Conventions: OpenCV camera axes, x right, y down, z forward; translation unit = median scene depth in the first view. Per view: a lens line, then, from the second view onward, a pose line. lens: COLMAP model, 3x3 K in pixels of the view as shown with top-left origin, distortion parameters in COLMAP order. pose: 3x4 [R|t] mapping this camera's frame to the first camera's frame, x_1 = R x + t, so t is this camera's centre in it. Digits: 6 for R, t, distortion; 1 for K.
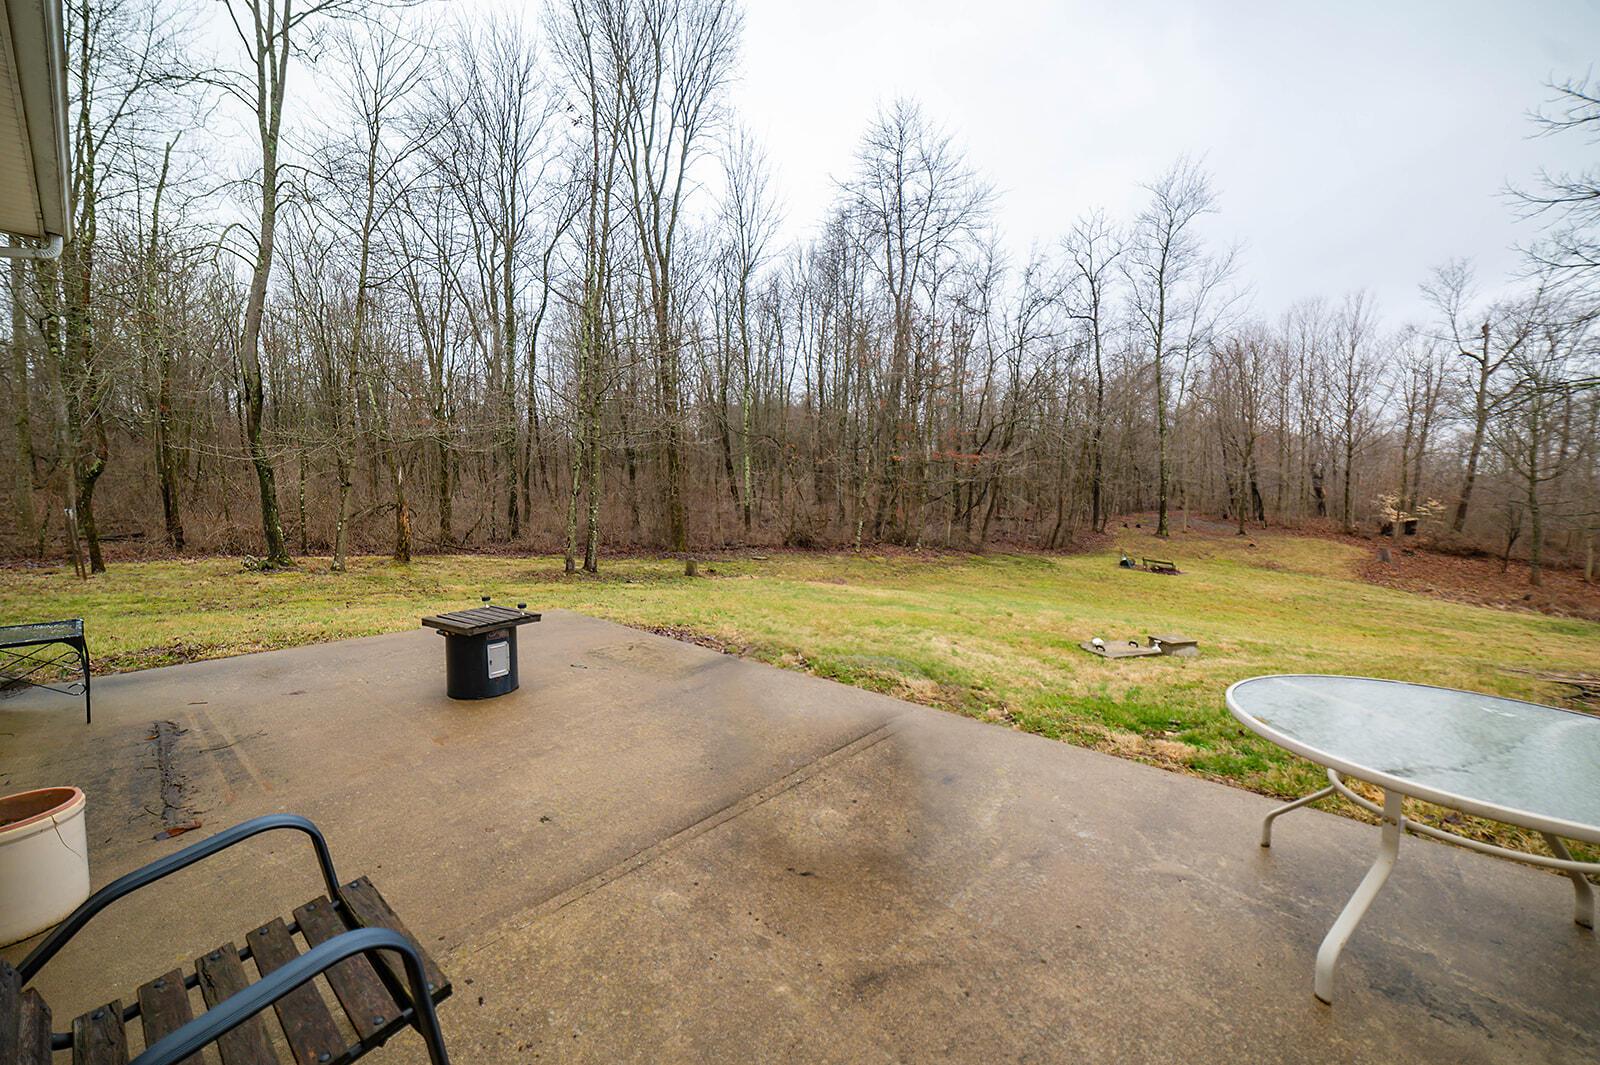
lens RADIAL K [[617.3, 0, 796.1], [0, 617.3, 533.0], [0, 0, 1]] dist [-0.000427, 0.002451]
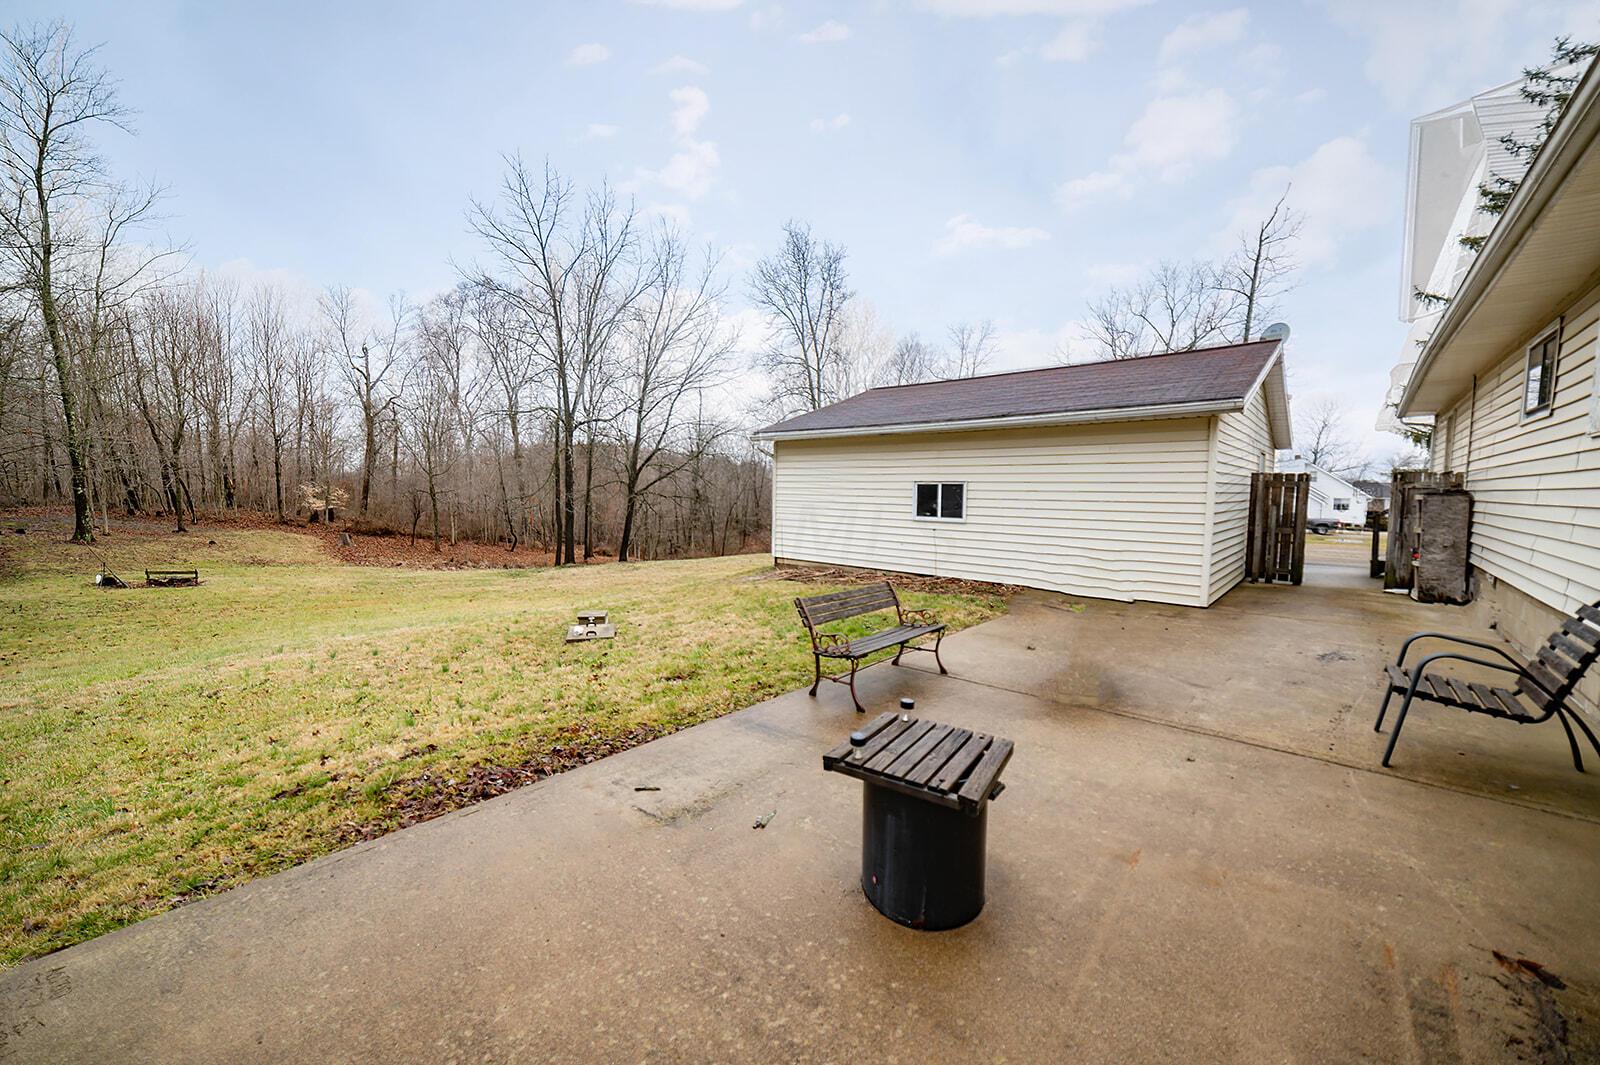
lens RADIAL K [[617.3, 0, 799.9], [0, 617.3, 528.3], [0, 0, 1]] dist [-0.000427, 0.002451]
pose [[0.010747, -0.069684, 0.997511, -0.143719], [0.060207, 0.995804, 0.068916, -0.011433], [-0.998128, 0.059317, 0.014897, 0.154130]]
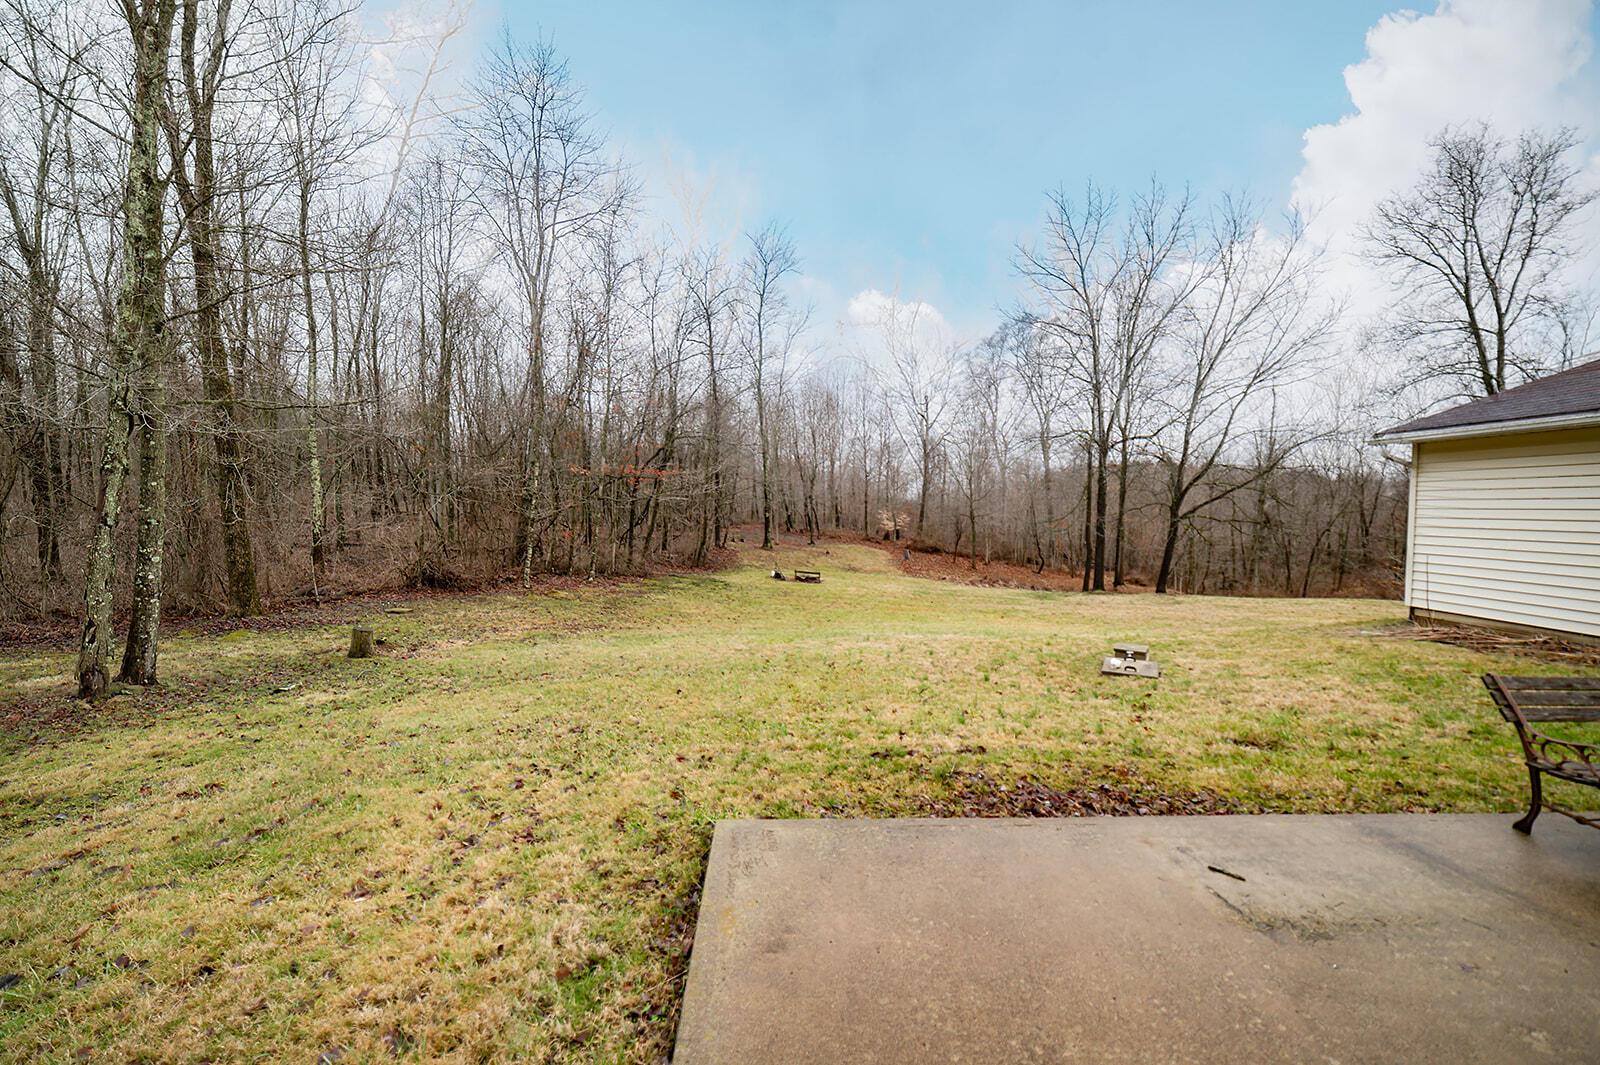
lens RADIAL K [[617.3, 0, 793.5], [0, 617.3, 528.1], [0, 0, 1]] dist [-0.000427, 0.002451]
pose [[0.734822, -0.025037, 0.677798, -0.144591], [0.049477, 0.998635, -0.016750, -0.011619], [-0.676454, 0.045844, 0.735057, 0.157712]]
